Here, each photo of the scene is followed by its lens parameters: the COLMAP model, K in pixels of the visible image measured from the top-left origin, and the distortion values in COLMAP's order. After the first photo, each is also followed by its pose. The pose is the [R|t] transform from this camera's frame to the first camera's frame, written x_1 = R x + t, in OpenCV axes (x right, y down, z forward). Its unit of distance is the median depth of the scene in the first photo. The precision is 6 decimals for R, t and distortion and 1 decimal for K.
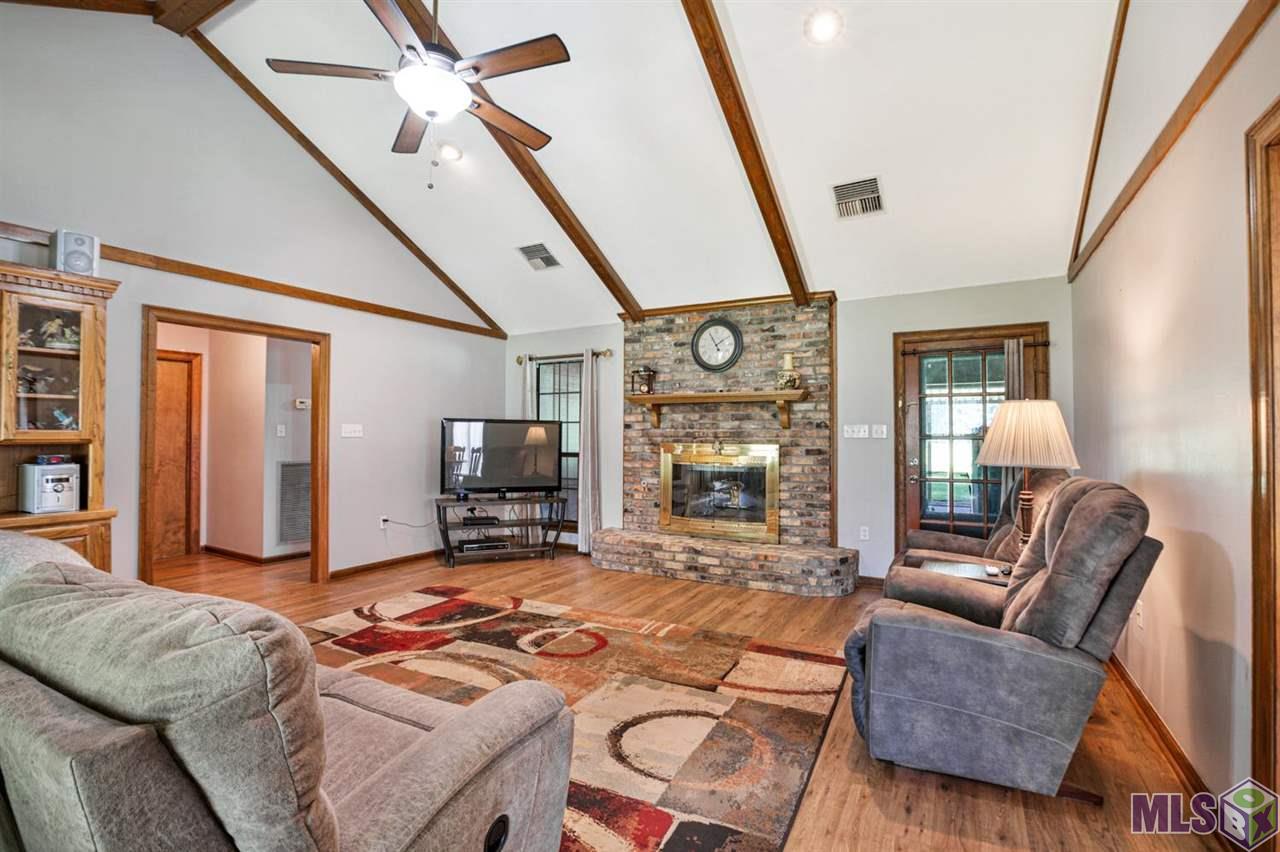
lens RADIAL K [[589.0, 0, 636.1], [0, 589.0, 421.1], [0, 0, 1]] dist [-0.035326, 0.000467]
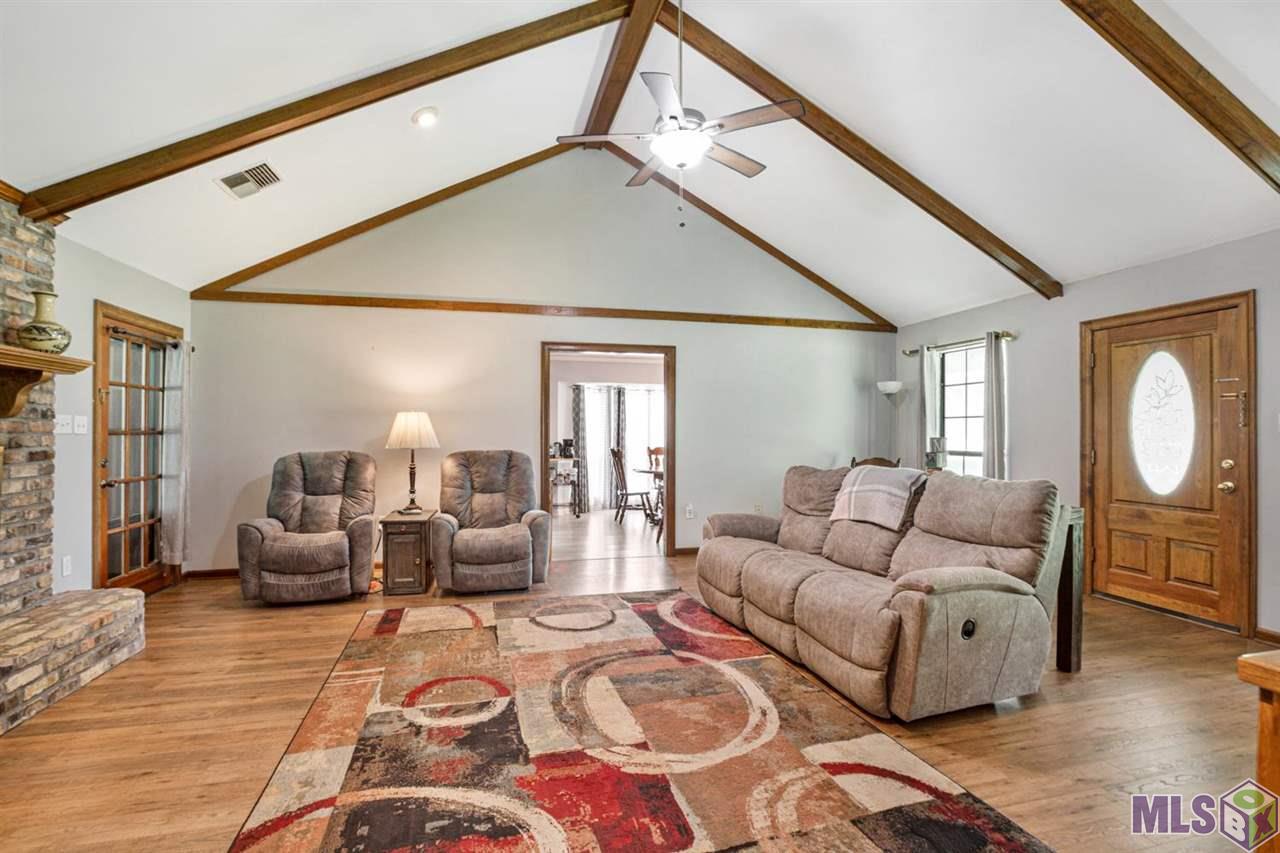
lens RADIAL K [[589.0, 0, 636.1], [0, 589.0, 432.7], [0, 0, 1]] dist [-0.035326, 0.000467]
pose [[-0.689078, 0.002689, 0.724682, -0.856294], [-0.016238, 0.999685, -0.019149, 0.042312], [-0.724505, -0.024962, -0.688817, 1.395341]]
